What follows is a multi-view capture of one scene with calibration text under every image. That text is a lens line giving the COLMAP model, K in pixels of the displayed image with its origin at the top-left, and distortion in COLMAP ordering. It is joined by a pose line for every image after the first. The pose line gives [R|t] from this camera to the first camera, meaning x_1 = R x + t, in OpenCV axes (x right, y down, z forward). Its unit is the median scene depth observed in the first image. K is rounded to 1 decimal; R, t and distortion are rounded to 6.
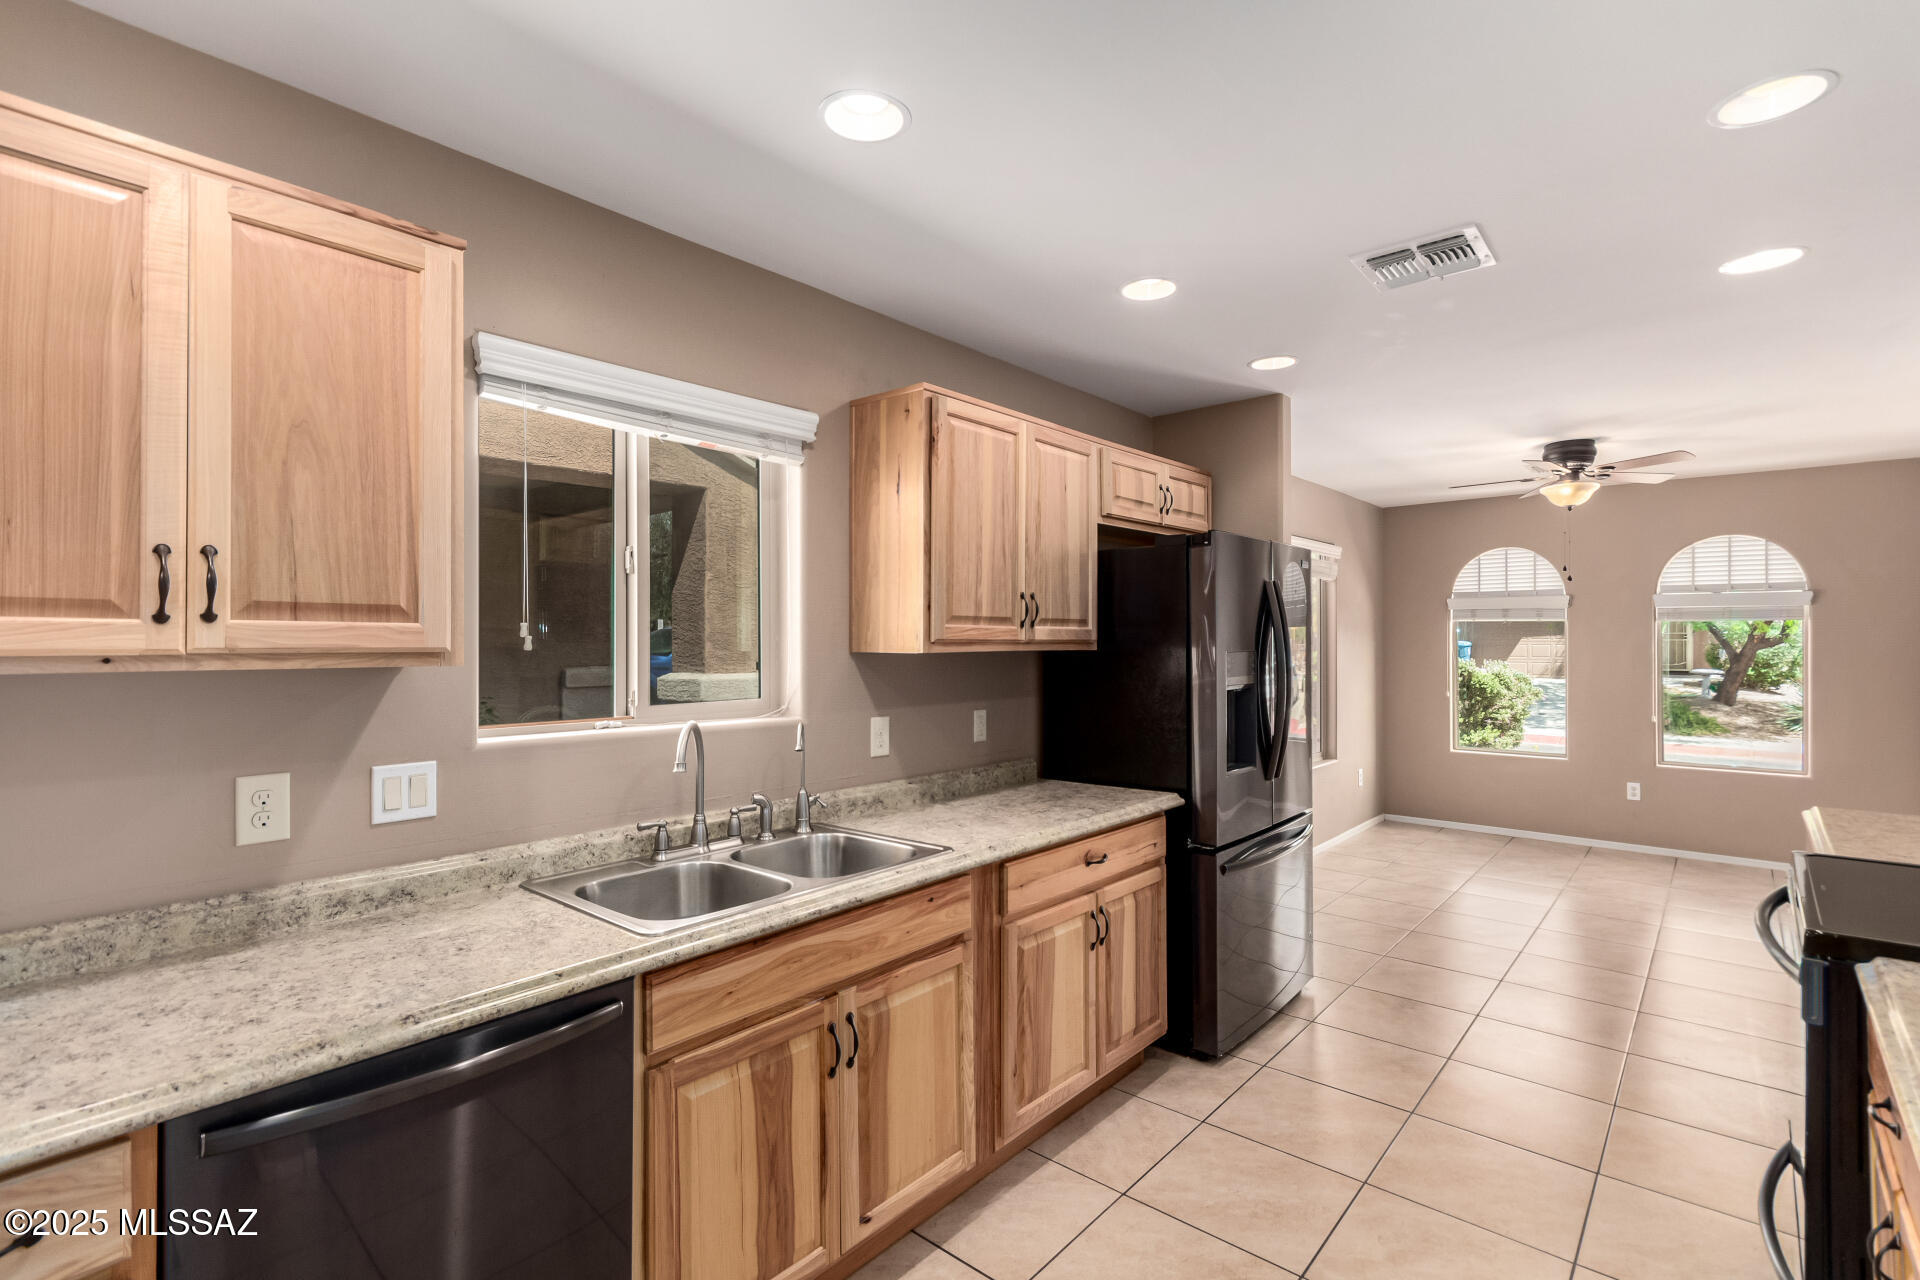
lens RADIAL K [[902.2, 0, 968.1], [0, 902.2, 632.4], [0, 0, 1]] dist [-0.001772, -0.000020]
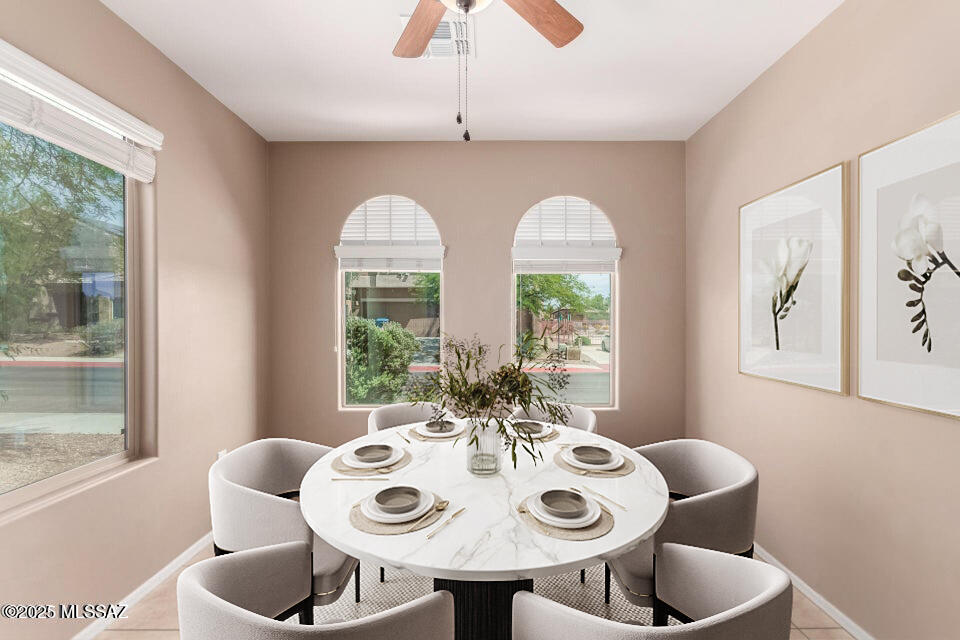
lens RADIAL K [[443.3, 0, 481.4], [0, 443.3, 320.5], [0, 0, 1]] dist [0.001792, -0.000162]
pose [[0.761851, -0.000008, 0.647752, 0.353887], [-0.000698, 0.999999, 0.000833, 0.038667], [-0.647752, -0.001087, 0.761850, 0.559470]]
